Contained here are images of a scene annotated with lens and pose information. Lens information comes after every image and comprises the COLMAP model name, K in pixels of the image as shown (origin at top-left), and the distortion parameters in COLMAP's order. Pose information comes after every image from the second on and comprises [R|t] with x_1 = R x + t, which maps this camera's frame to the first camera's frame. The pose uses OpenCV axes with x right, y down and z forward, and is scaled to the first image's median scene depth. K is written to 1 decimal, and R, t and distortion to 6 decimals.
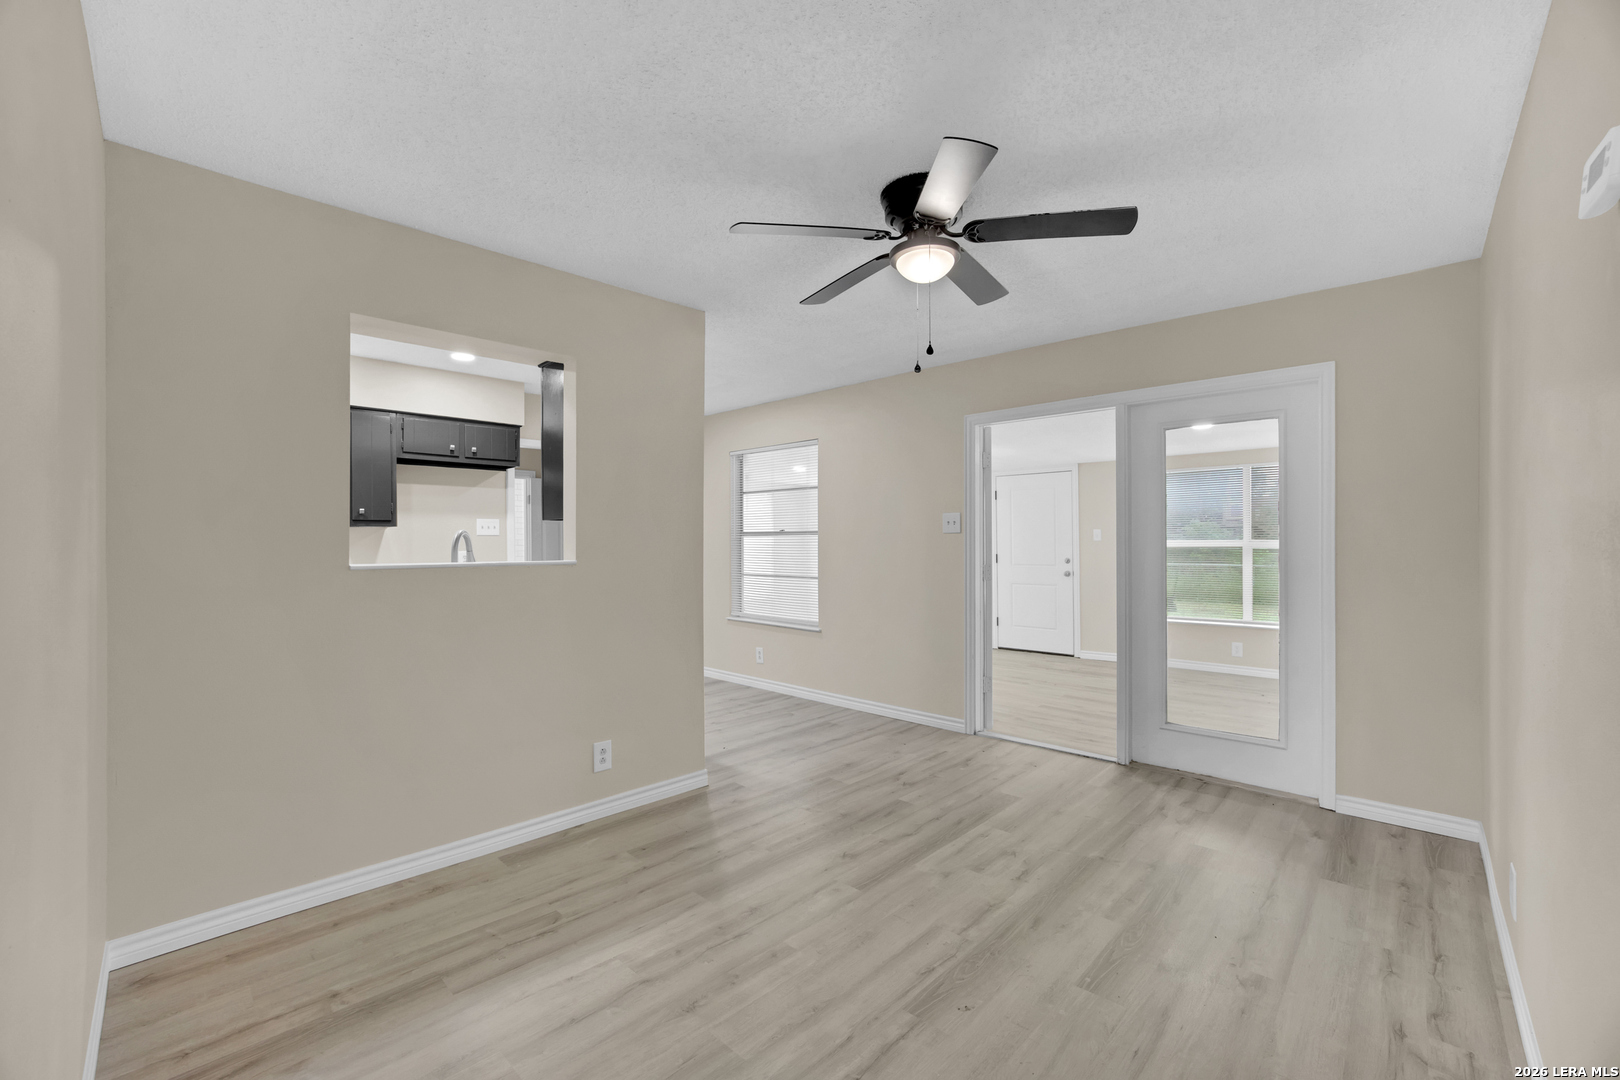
lens RADIAL K [[635.1, 0, 810.7], [0, 635.1, 537.7], [0, 0, 1]] dist [0.000640, 0.000145]
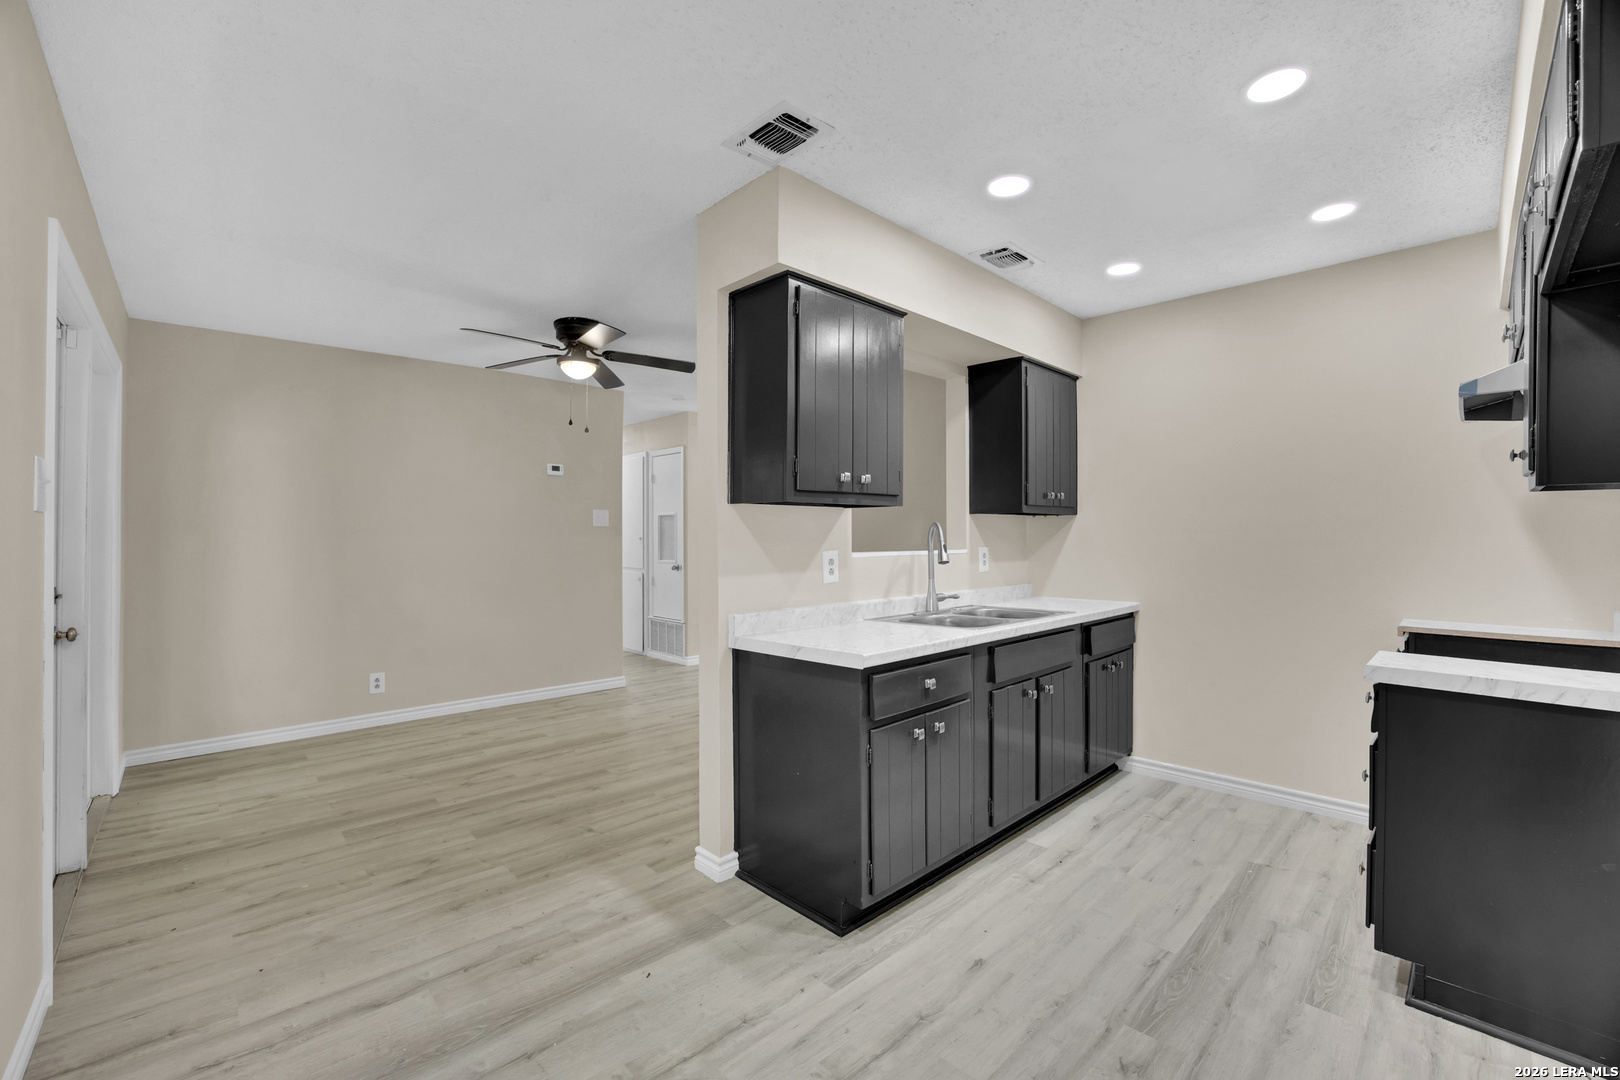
lens RADIAL K [[635.1, 0, 811.8], [0, 635.1, 540.6], [0, 0, 1]] dist [0.000640, 0.000145]
pose [[-0.999257, 0.009328, 0.037394, -0.359192], [0.009013, 0.999923, -0.008573, 0.025828], [-0.037471, -0.008230, -0.999264, 1.907376]]
